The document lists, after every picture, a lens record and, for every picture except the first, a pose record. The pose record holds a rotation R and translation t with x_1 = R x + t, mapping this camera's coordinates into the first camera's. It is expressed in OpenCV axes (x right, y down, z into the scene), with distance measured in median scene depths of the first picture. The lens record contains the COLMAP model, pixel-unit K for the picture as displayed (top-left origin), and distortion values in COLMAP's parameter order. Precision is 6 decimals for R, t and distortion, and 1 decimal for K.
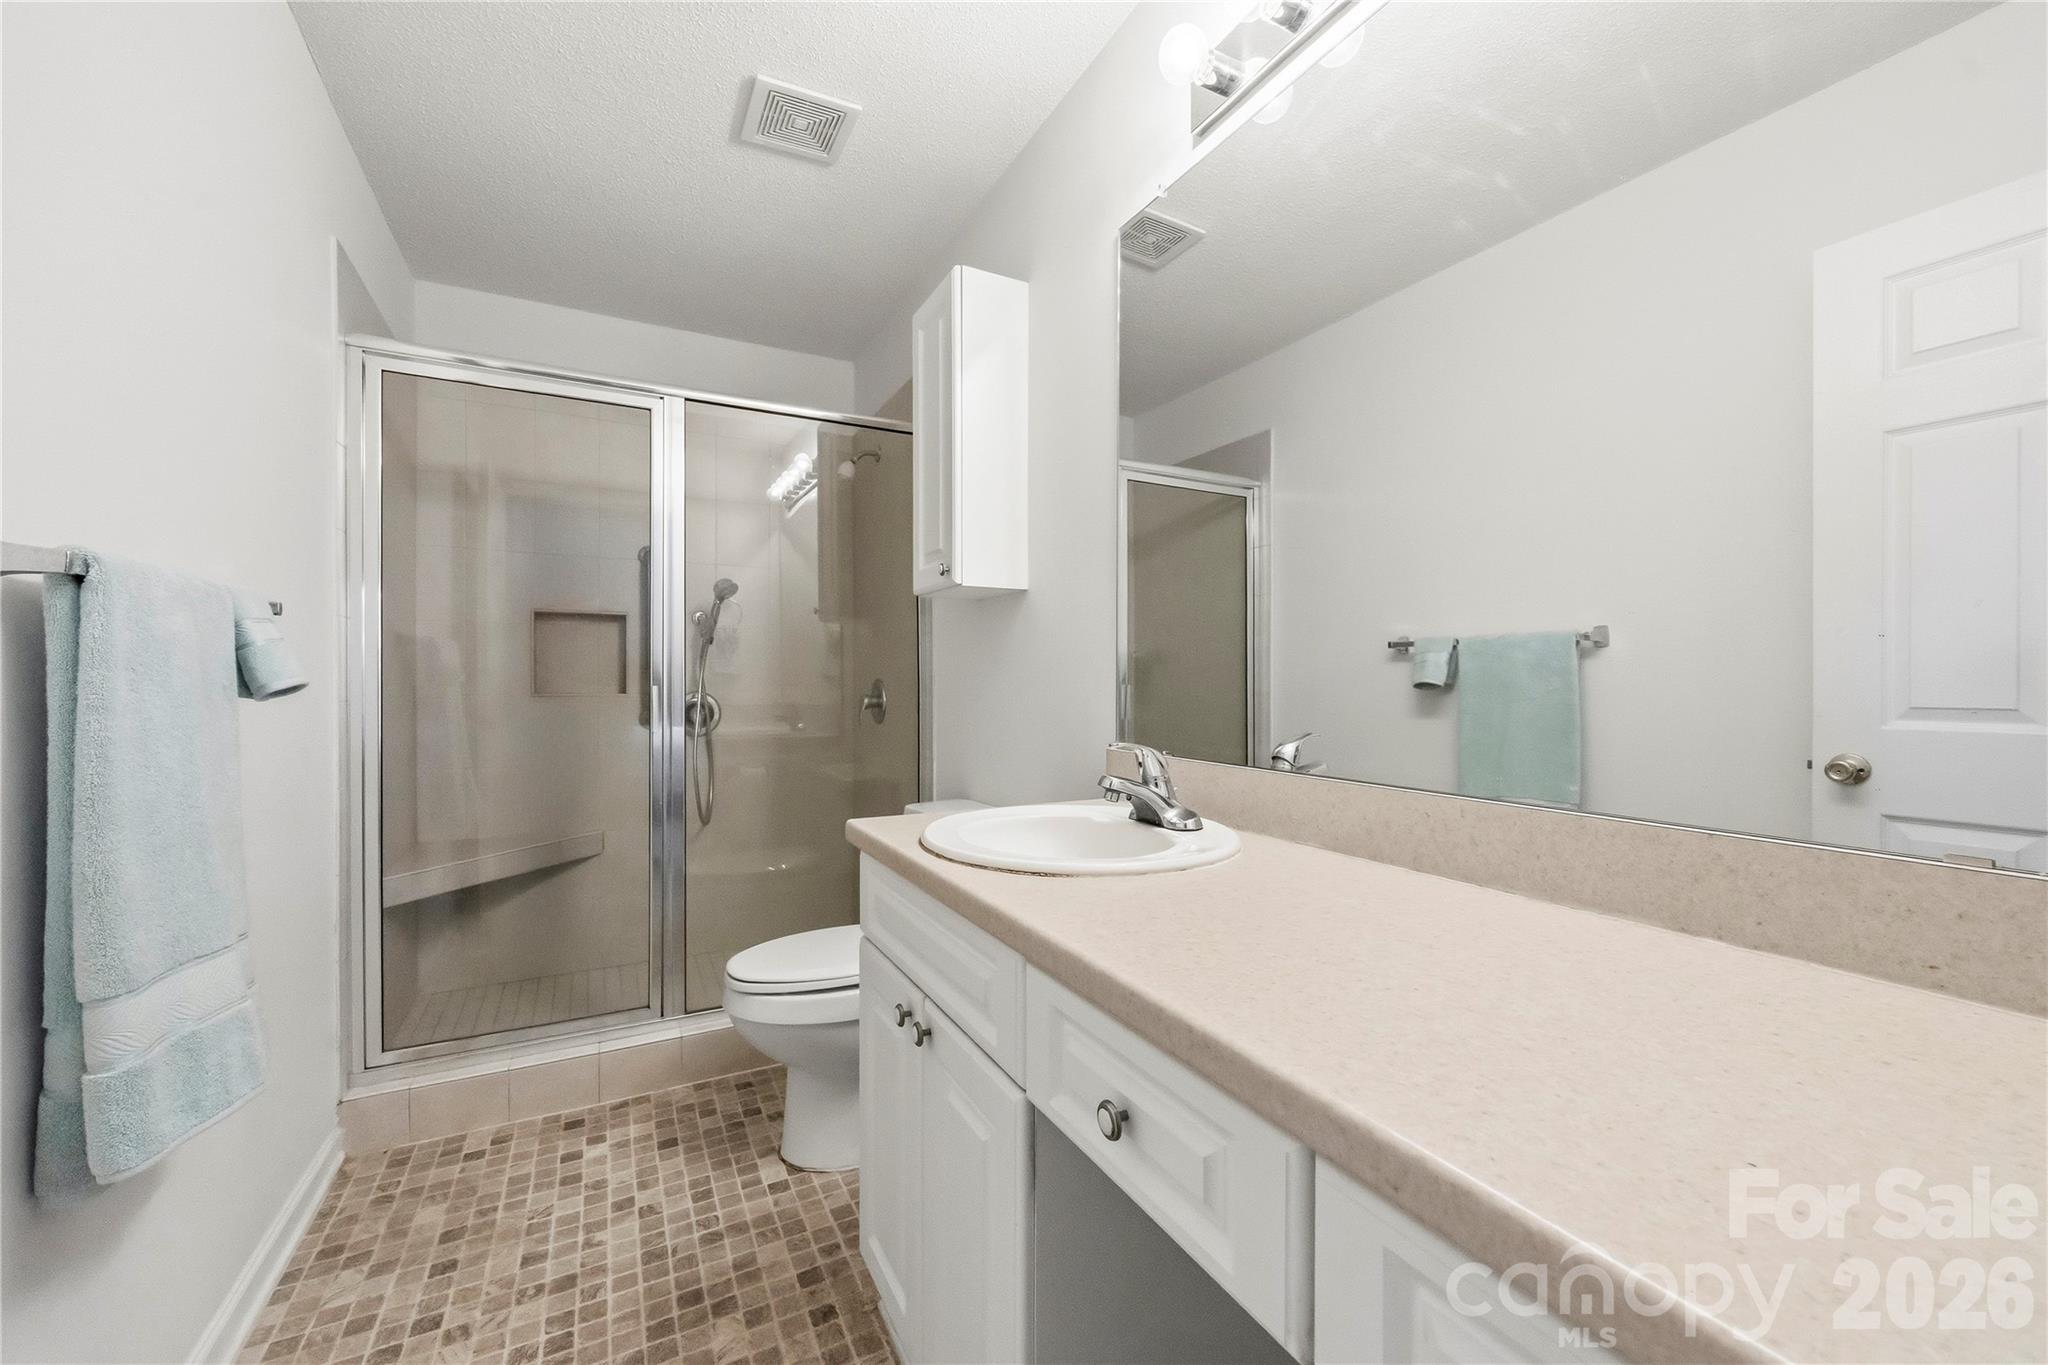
lens RADIAL K [[806.6, 0, 1027.0], [0, 806.6, 679.1], [0, 0, 1]] dist [-0.002723, 0.000049]
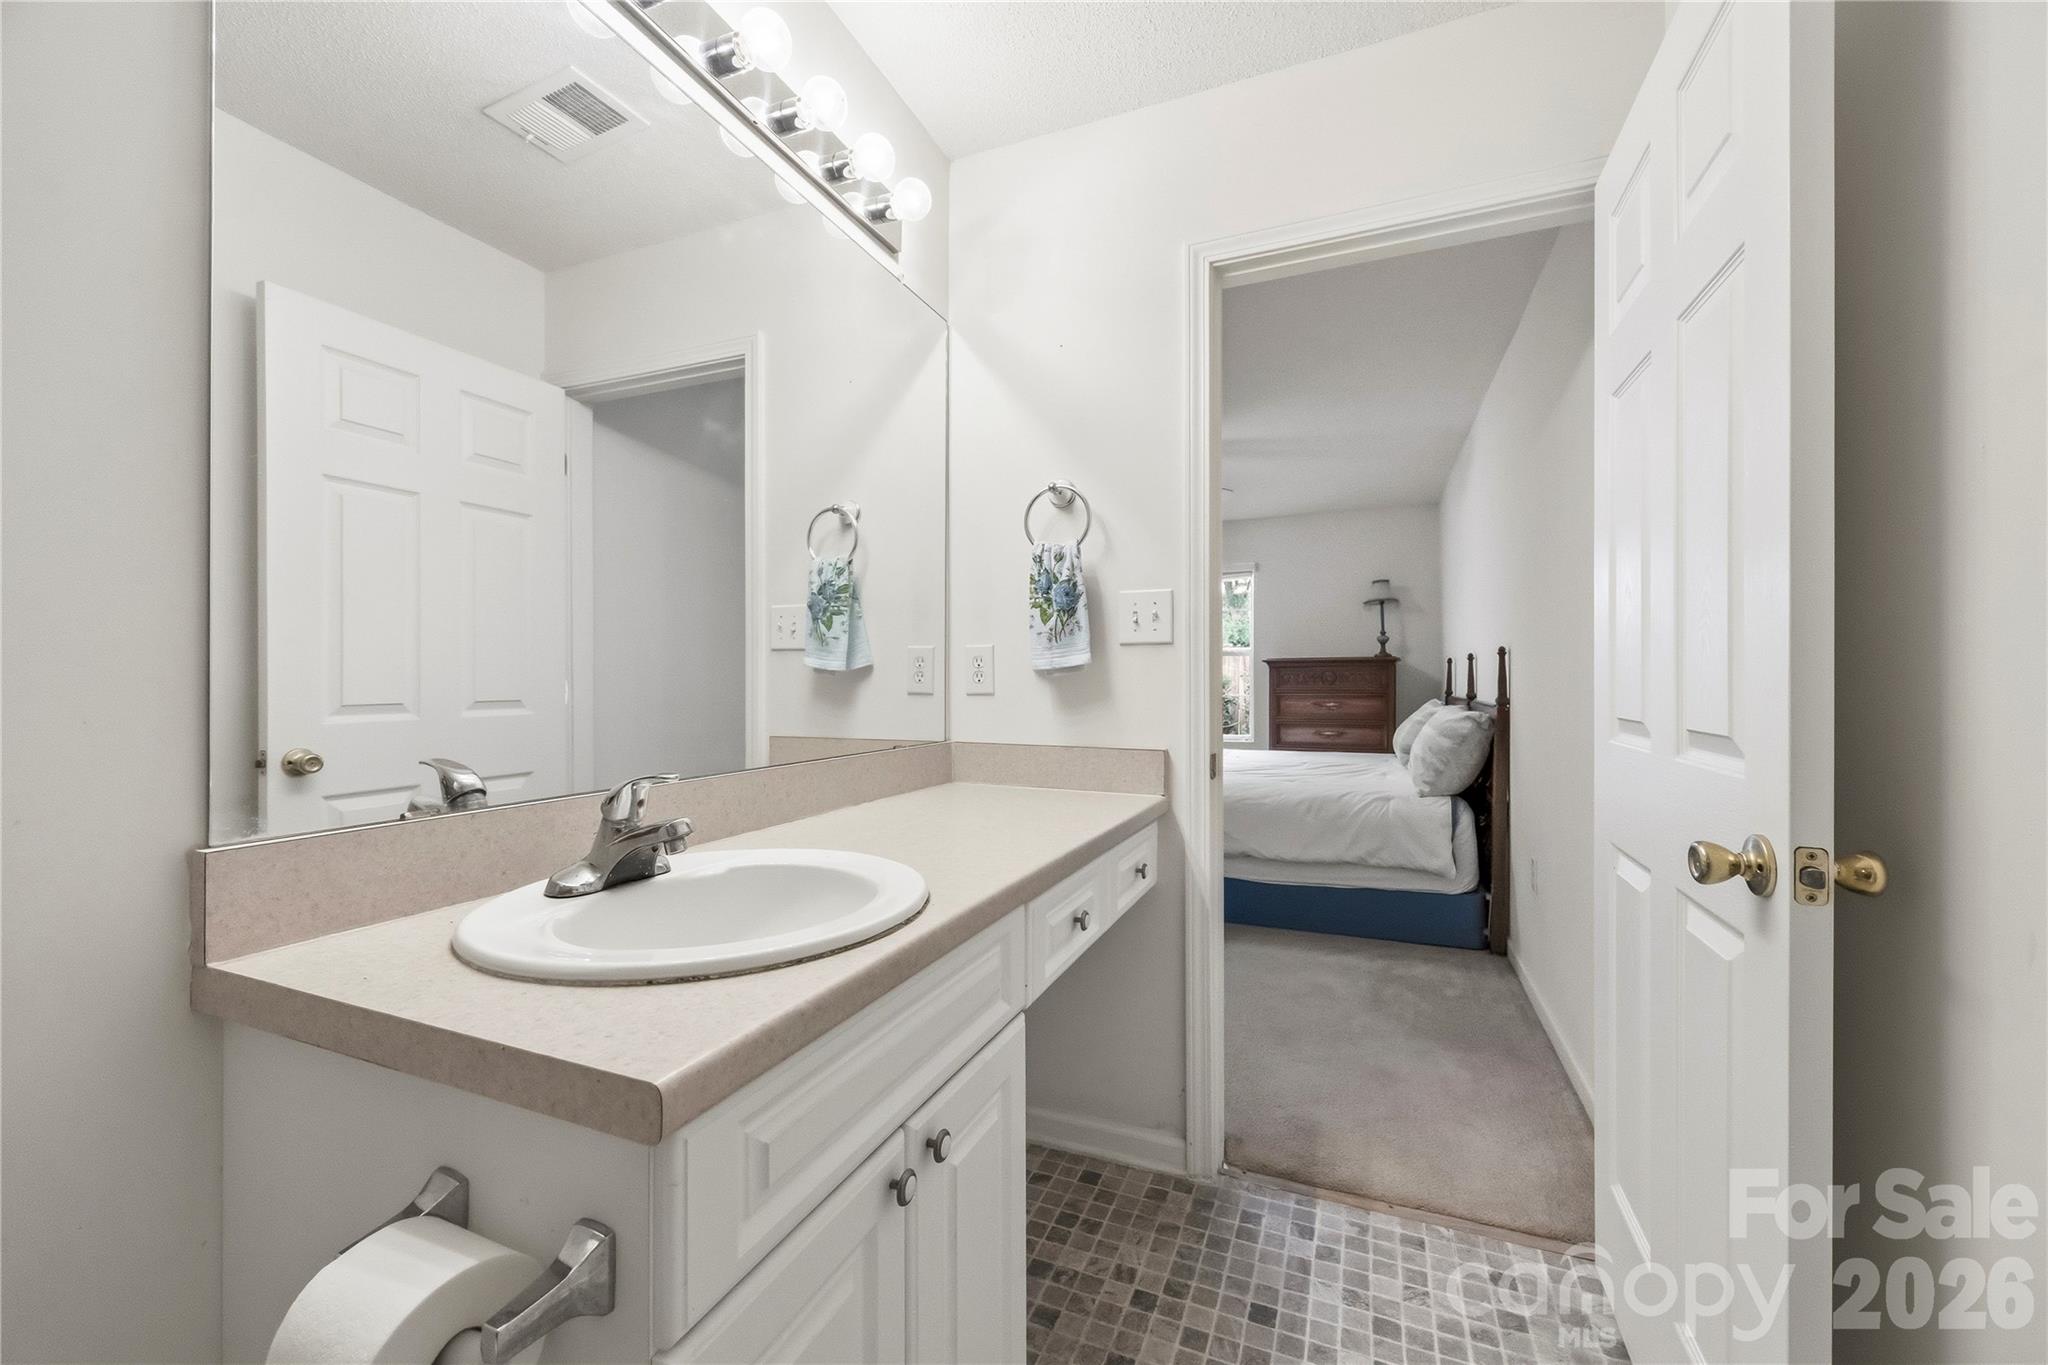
lens RADIAL K [[806.6, 0, 1021.2], [0, 806.6, 675.6], [0, 0, 1]] dist [-0.002723, 0.000049]
pose [[-0.630131, 0.001770, 0.776487, -0.916400], [-0.000389, 0.999997, -0.002595, -0.011422], [-0.776489, -0.001937, -0.630128, 1.703400]]
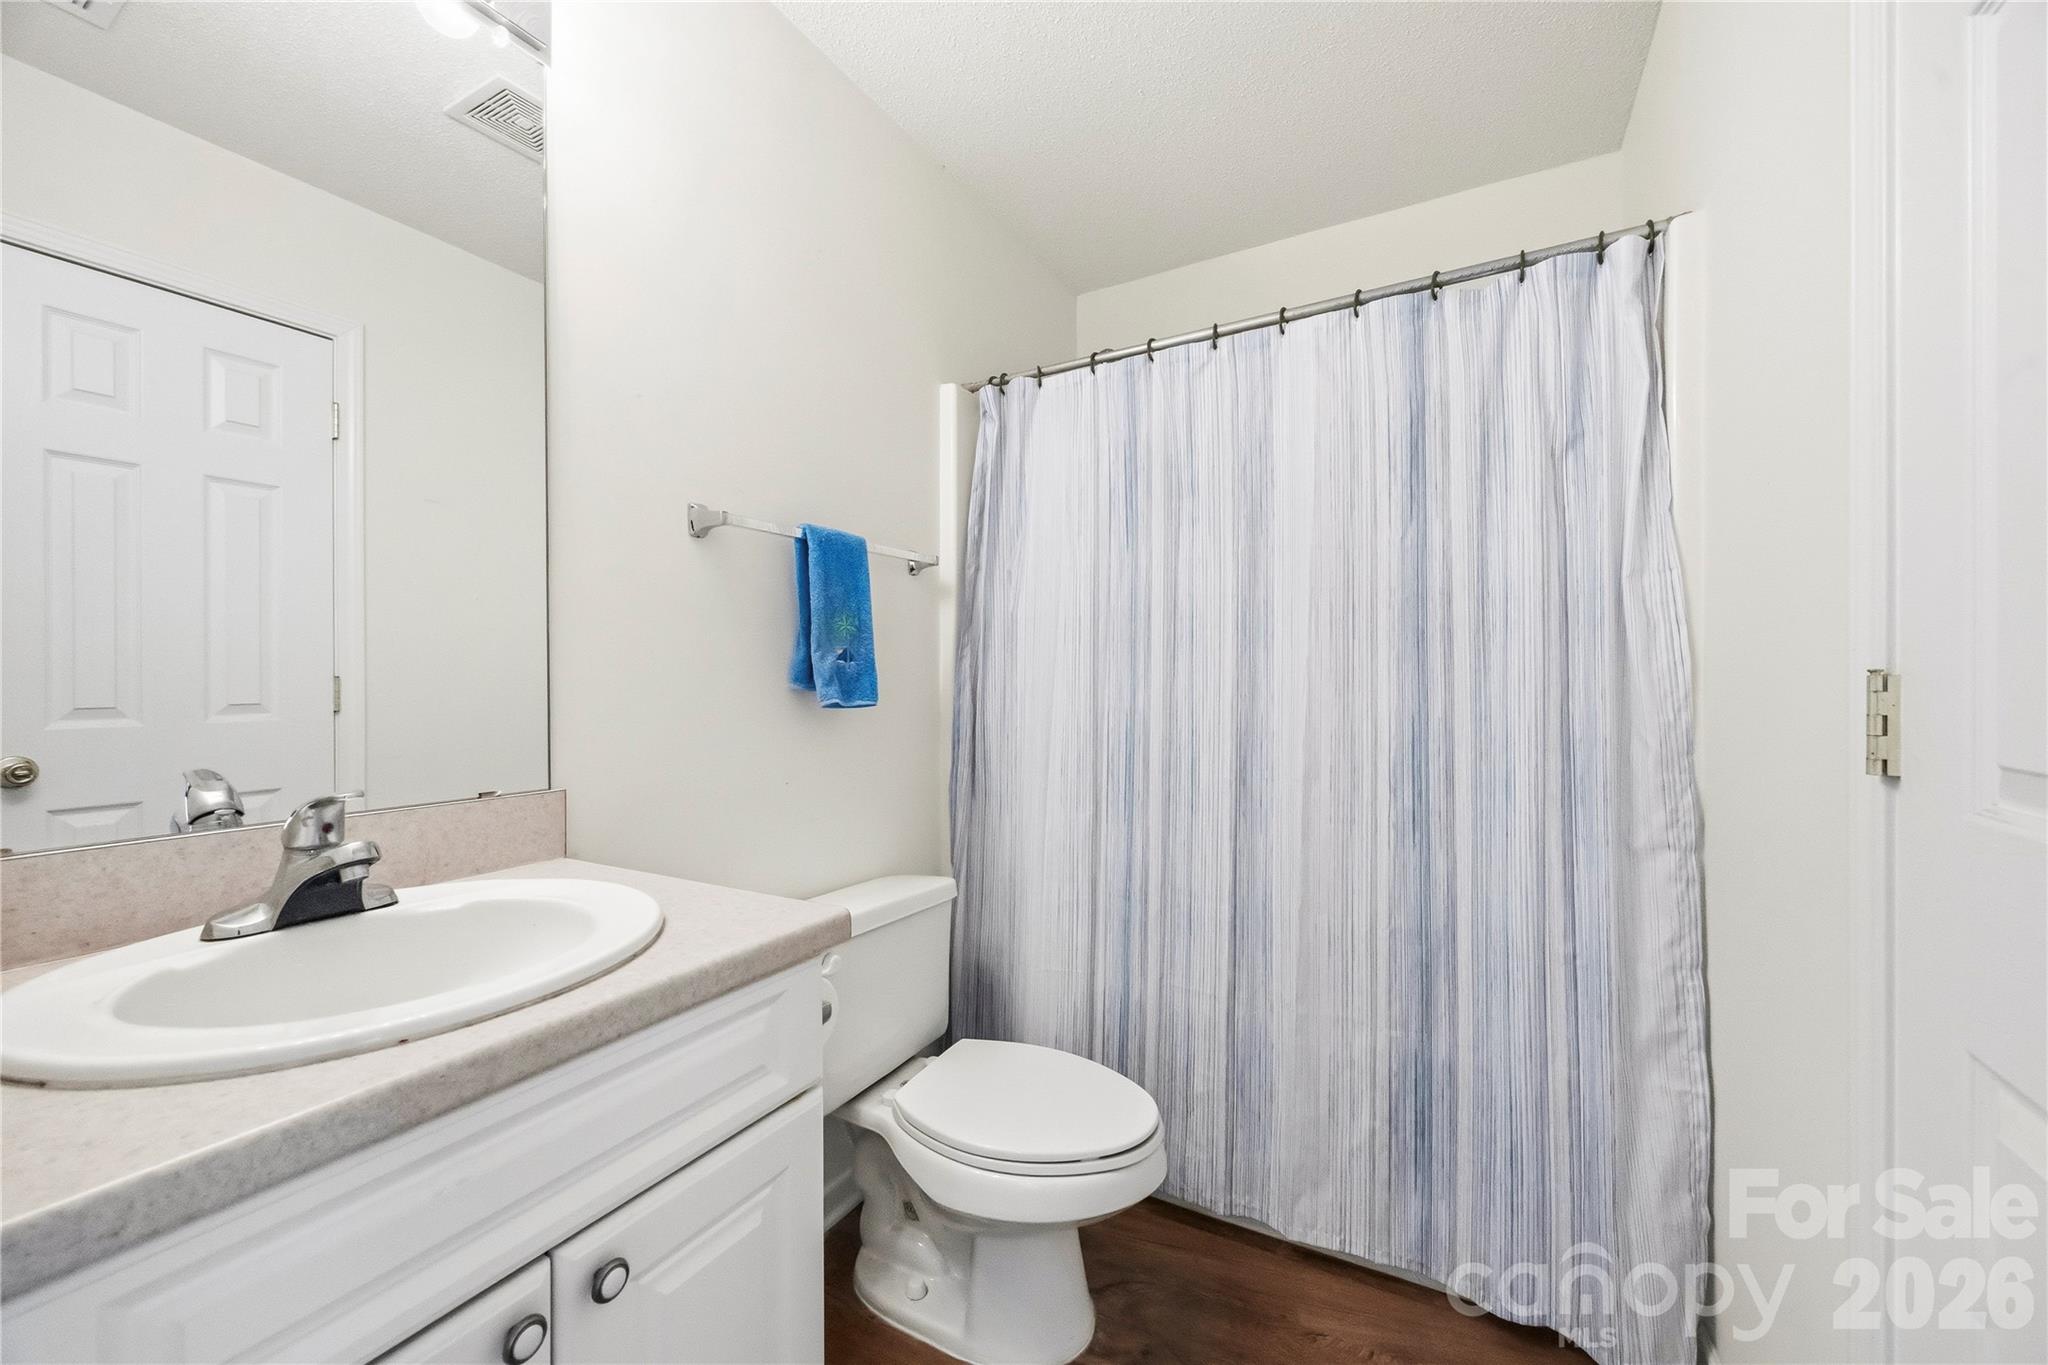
lens RADIAL K [[806.6, 0, 1034.6], [0, 806.6, 683.9], [0, 0, 1]] dist [-0.002723, 0.000049]
pose [[-0.553262, -0.010339, 0.832943, -0.974070], [-0.000924, 0.999930, 0.011798, -0.022351], [-0.833007, 0.005758, -0.553232, 0.894701]]
